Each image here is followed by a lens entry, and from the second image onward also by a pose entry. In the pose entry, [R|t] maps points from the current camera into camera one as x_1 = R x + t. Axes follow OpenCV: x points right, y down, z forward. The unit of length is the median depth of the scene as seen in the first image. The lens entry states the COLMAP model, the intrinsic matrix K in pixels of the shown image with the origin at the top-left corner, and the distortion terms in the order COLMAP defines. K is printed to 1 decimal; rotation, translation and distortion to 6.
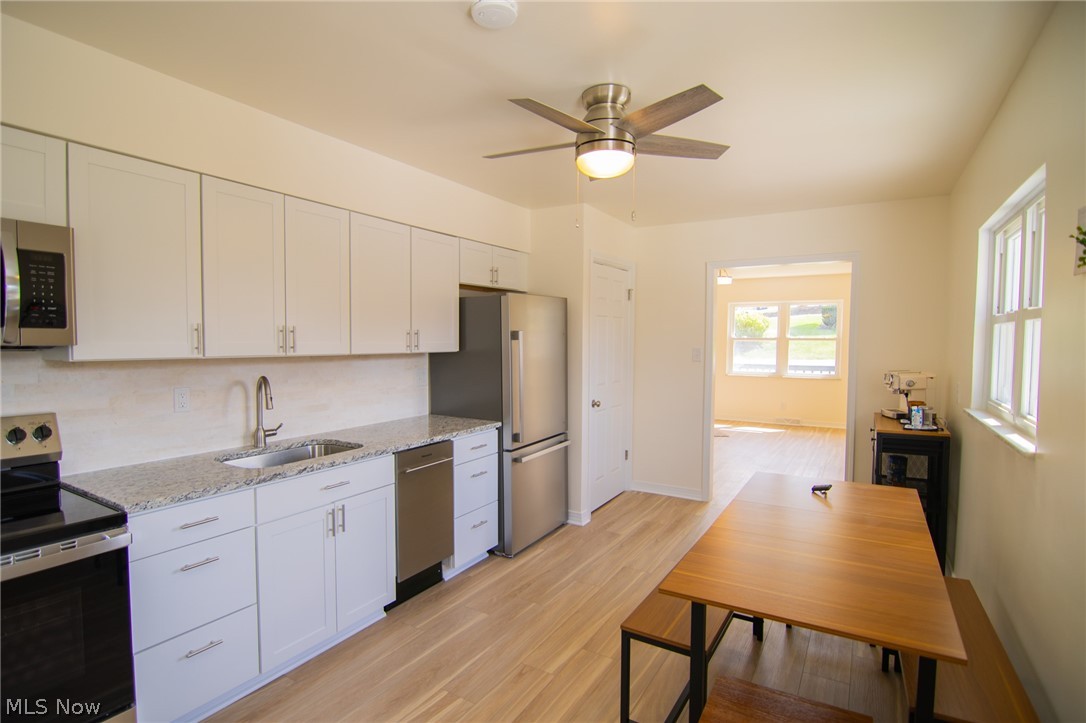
lens RADIAL K [[547.1, 0, 523.3], [0, 547.1, 366.6], [0, 0, 1]] dist [-0.010453, -0.007173]
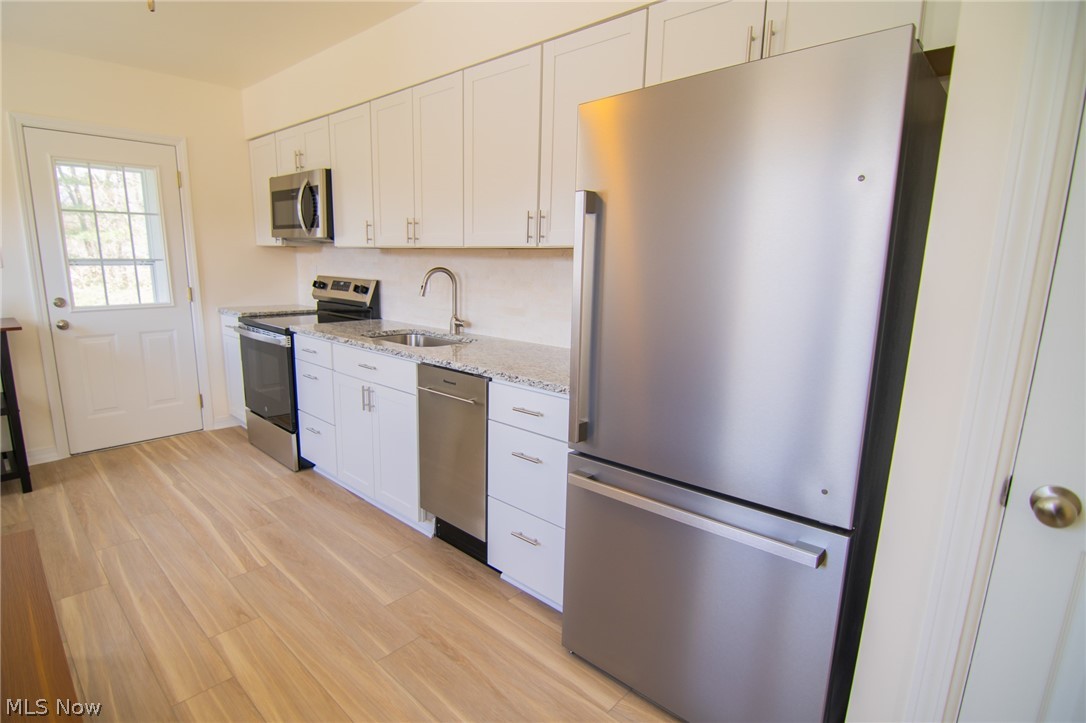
lens RADIAL K [[547.1, 0, 512.8], [0, 547.1, 374.1], [0, 0, 1]] dist [-0.010453, -0.007173]
pose [[-0.209225, 0.190962, -0.959040, 0.605223], [-0.070753, 0.975220, 0.209619, -0.014547], [0.975305, 0.111712, -0.190529, 1.415840]]
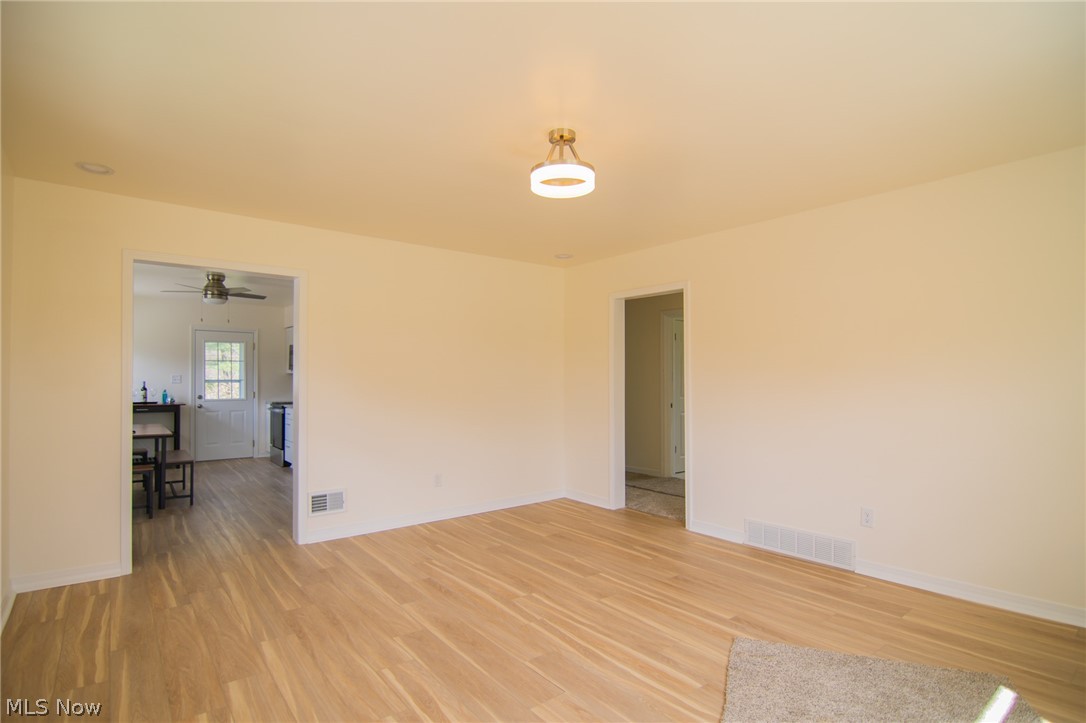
lens RADIAL K [[553.4, 0, 551.6], [0, 553.4, 377.1], [0, 0, 1]] dist [-0.009294, -0.007838]
pose [[-0.325825, -0.012128, -0.945352, 1.960278], [-0.054187, 0.998514, 0.005866, -0.083185], [0.943876, 0.053137, -0.325998, 3.110837]]
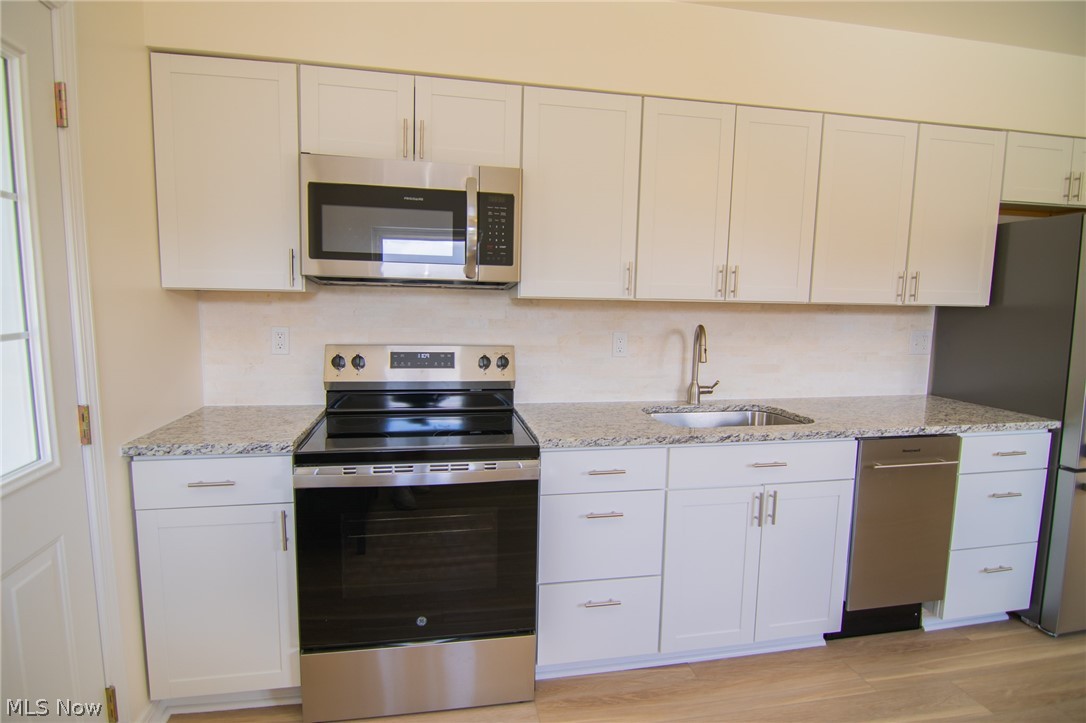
lens RADIAL K [[553.4, 0, 534.3], [0, 553.4, 363.3], [0, 0, 1]] dist [-0.009294, -0.007838]
pose [[0.678563, 0.090061, -0.729000, -0.002013], [-0.049413, 0.995804, 0.077028, 0.024582], [0.732879, -0.016247, 0.680166, 0.198783]]
